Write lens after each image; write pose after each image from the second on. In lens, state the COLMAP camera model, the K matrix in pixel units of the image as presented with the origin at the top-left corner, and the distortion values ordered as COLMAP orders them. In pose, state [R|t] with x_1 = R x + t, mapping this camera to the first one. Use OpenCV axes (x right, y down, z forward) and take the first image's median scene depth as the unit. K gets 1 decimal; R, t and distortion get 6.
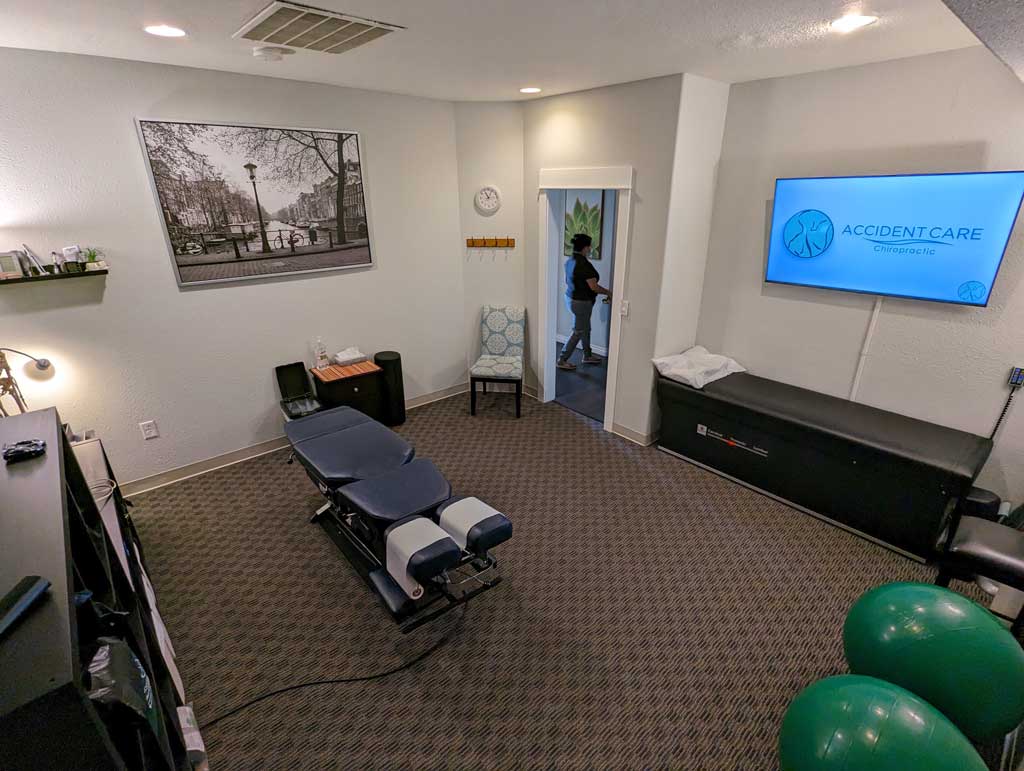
lens RADIAL K [[487.6, 0, 522.3], [0, 487.6, 391.0], [0, 0, 1]] dist [-0.001095, -0.001128]
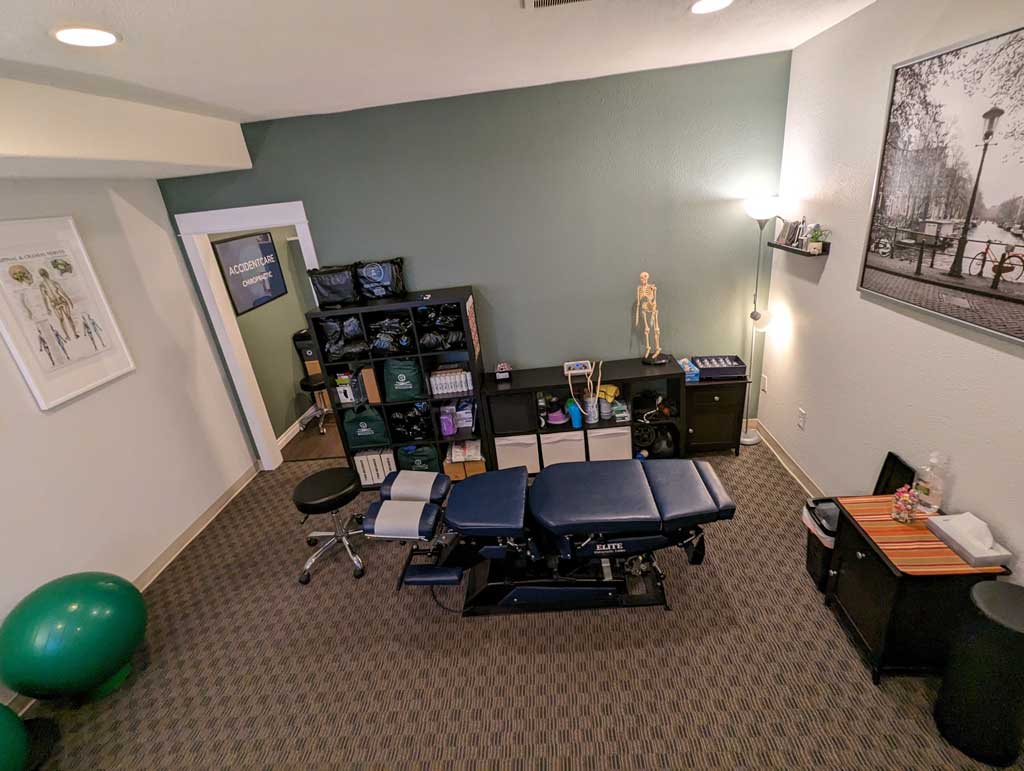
lens RADIAL K [[482.0, 0, 522.8], [0, 482.0, 393.4], [0, 0, 1]] dist [-0.005134, -0.000490]
pose [[-0.686766, 0.352182, -0.635862, 0.199522], [-0.182165, 0.763477, 0.619612, -0.442676], [0.703682, 0.541360, -0.460175, 1.008543]]
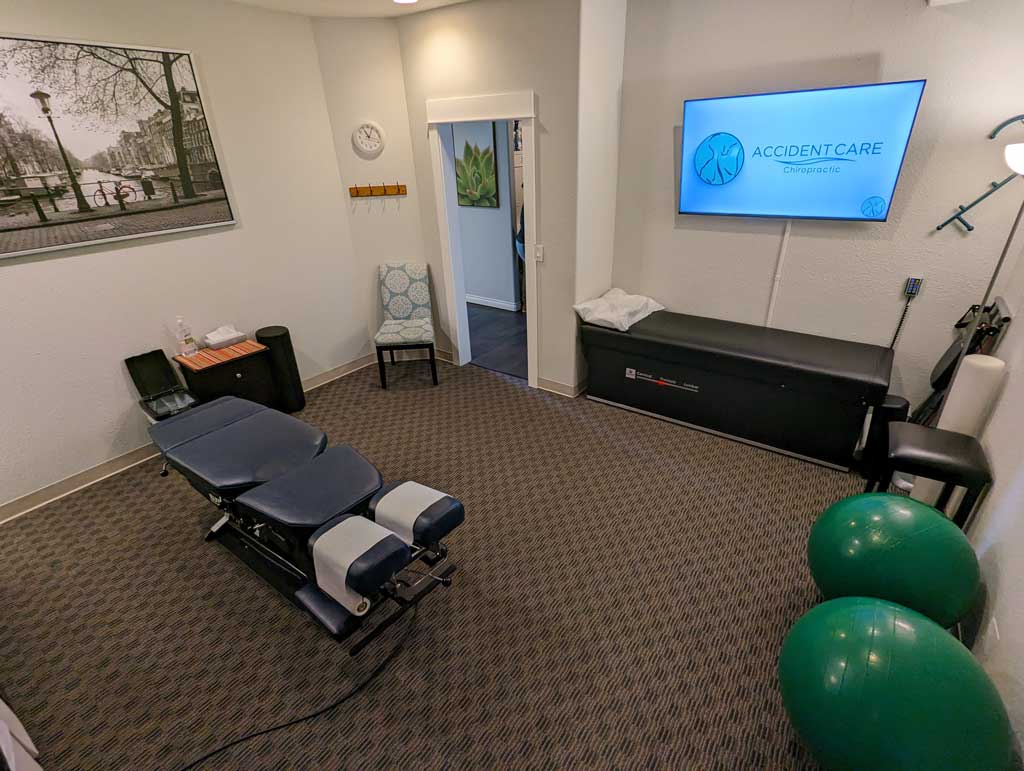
lens RADIAL K [[490.3, 0, 523.7], [0, 490.3, 390.6], [0, 0, 1]] dist [0.003514, -0.007501]
pose [[0.972750, -0.126525, 0.194289, -0.037266], [0.112003, 0.990148, 0.084038, 0.007867], [-0.203008, -0.059987, 0.977338, 0.090456]]
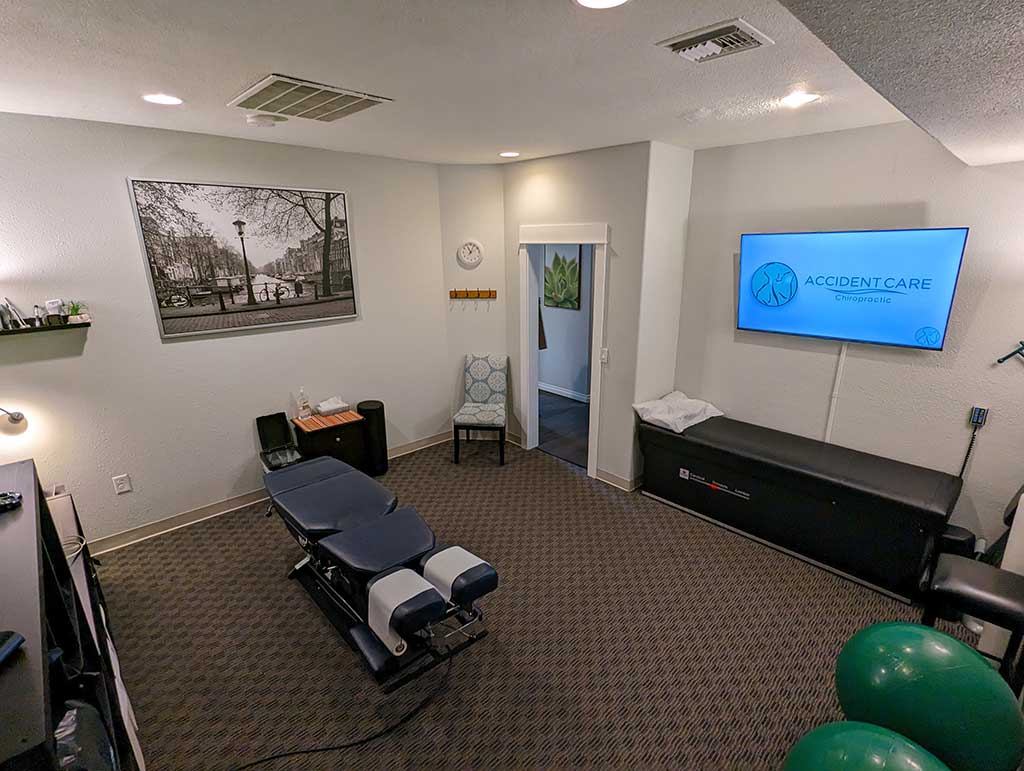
lens RADIAL K [[487.6, 0, 522.3], [0, 487.6, 391.0], [0, 0, 1]] dist [-0.001095, -0.001128]
pose [[0.999254, -0.012563, 0.036510, -0.001776], [0.016110, 0.995003, -0.098539, 0.003265], [-0.035089, 0.099054, 0.994463, -0.010364]]
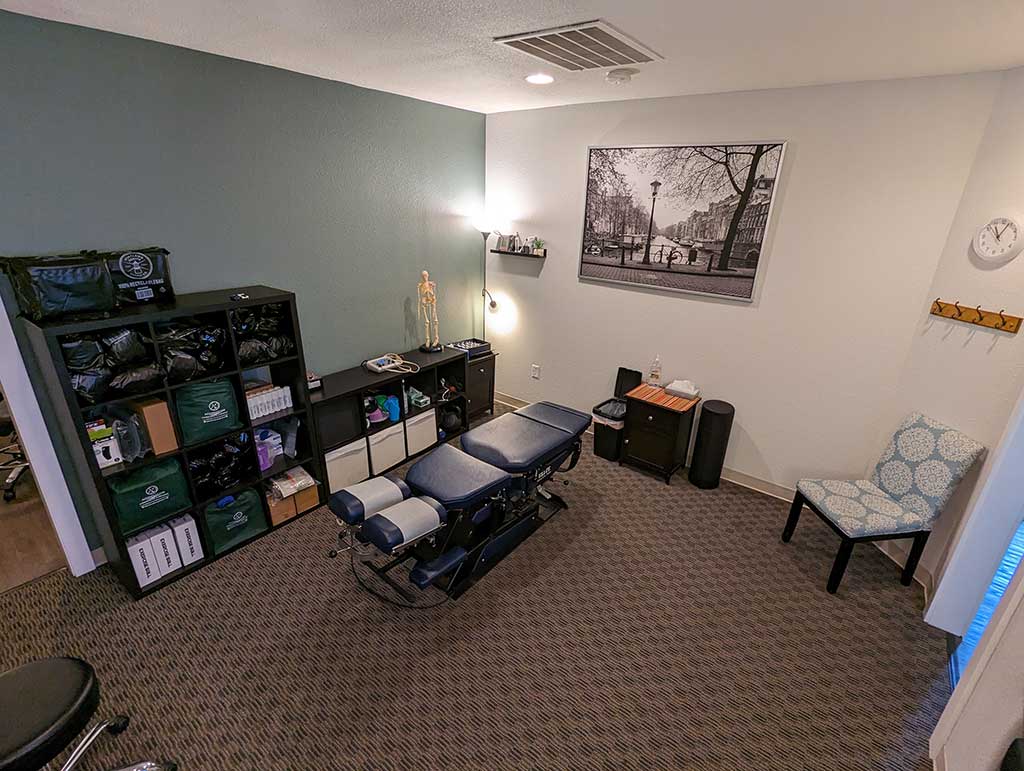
lens RADIAL K [[487.6, 0, 522.3], [0, 487.6, 391.0], [0, 0, 1]] dist [-0.001095, -0.001128]
pose [[0.198405, 0.368756, -0.908105, 0.500153], [-0.414275, 0.871242, 0.263275, -0.218807], [0.888264, 0.323970, 0.325625, 0.523027]]
